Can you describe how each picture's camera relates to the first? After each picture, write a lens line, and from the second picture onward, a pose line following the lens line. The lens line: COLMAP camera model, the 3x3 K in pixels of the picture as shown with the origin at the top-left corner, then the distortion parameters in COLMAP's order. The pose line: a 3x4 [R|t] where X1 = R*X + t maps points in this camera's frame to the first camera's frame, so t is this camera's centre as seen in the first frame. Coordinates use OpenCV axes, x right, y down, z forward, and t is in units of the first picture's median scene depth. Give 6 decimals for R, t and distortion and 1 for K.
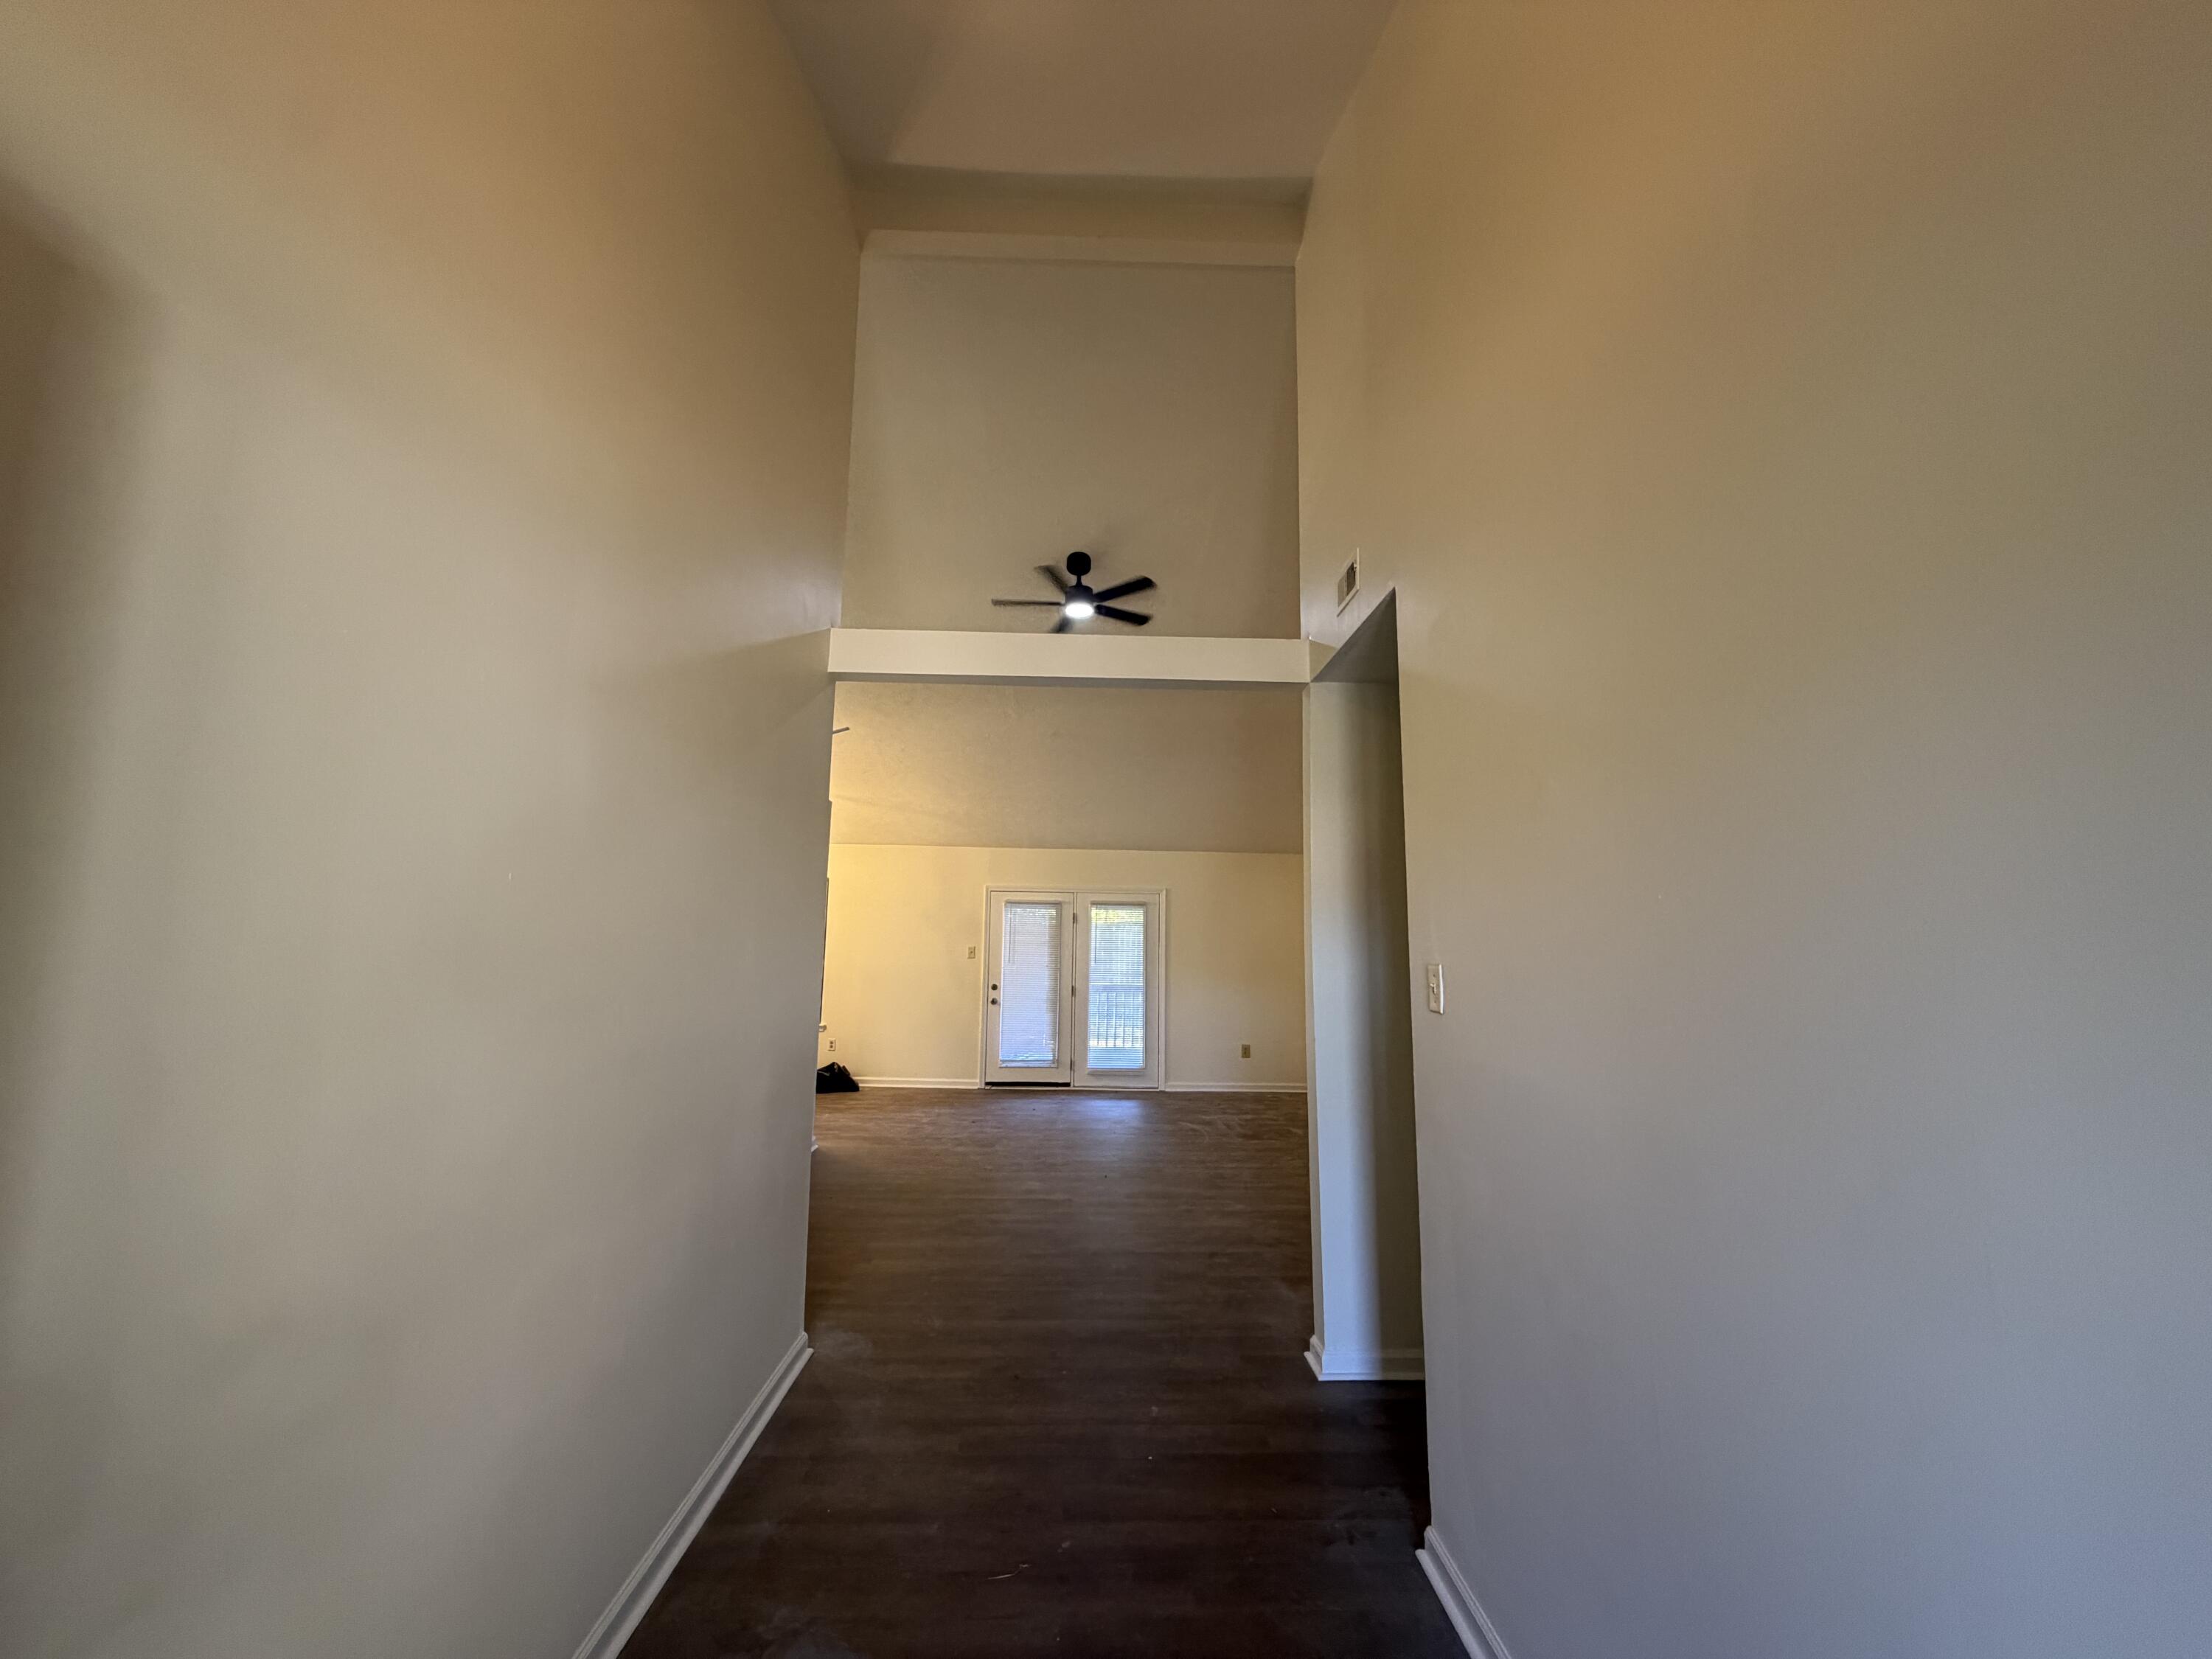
lens RADIAL K [[873.9, 0, 1095.1], [0, 873.9, 831.1], [0, 0, 1]] dist [0.002661, 0.000555]
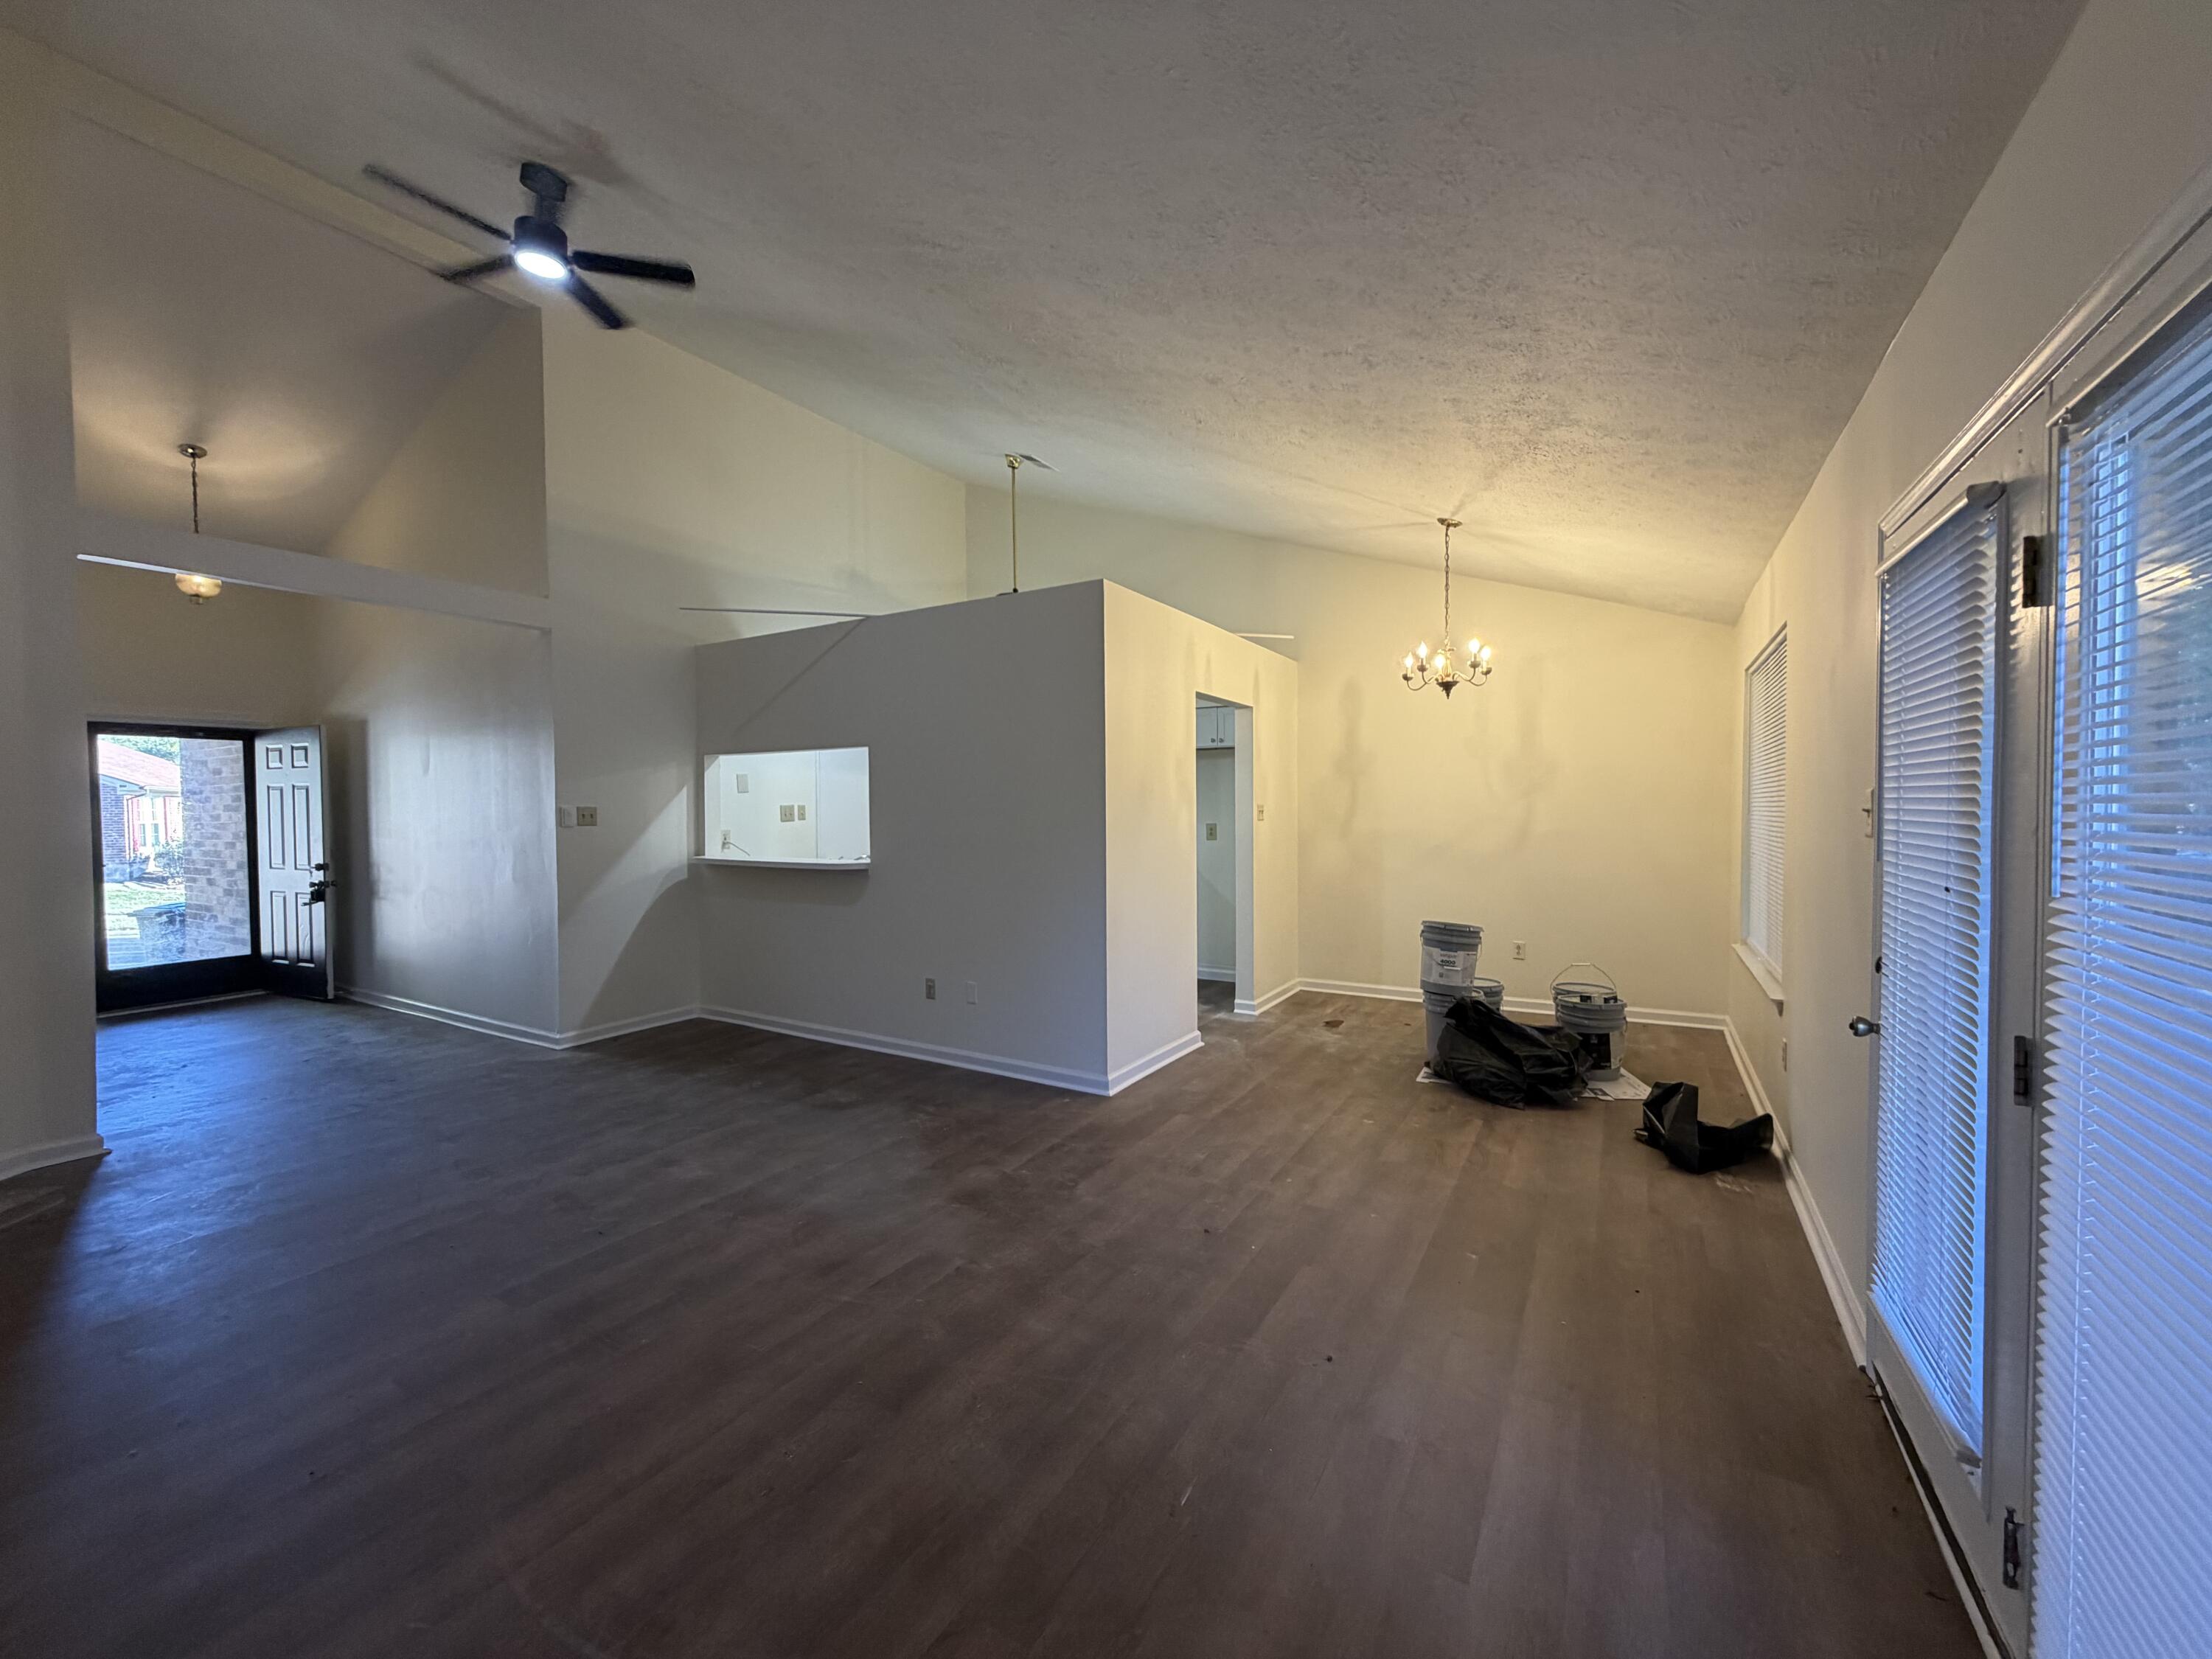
lens RADIAL K [[873.9, 0, 1095.1], [0, 873.9, 831.1], [0, 0, 1]] dist [0.002661, 0.000555]
pose [[-0.531235, 0.011425, -0.847147, 0.188737], [0.108850, 0.992543, -0.054873, 0.139029], [0.840203, -0.121362, -0.528517, 0.991533]]
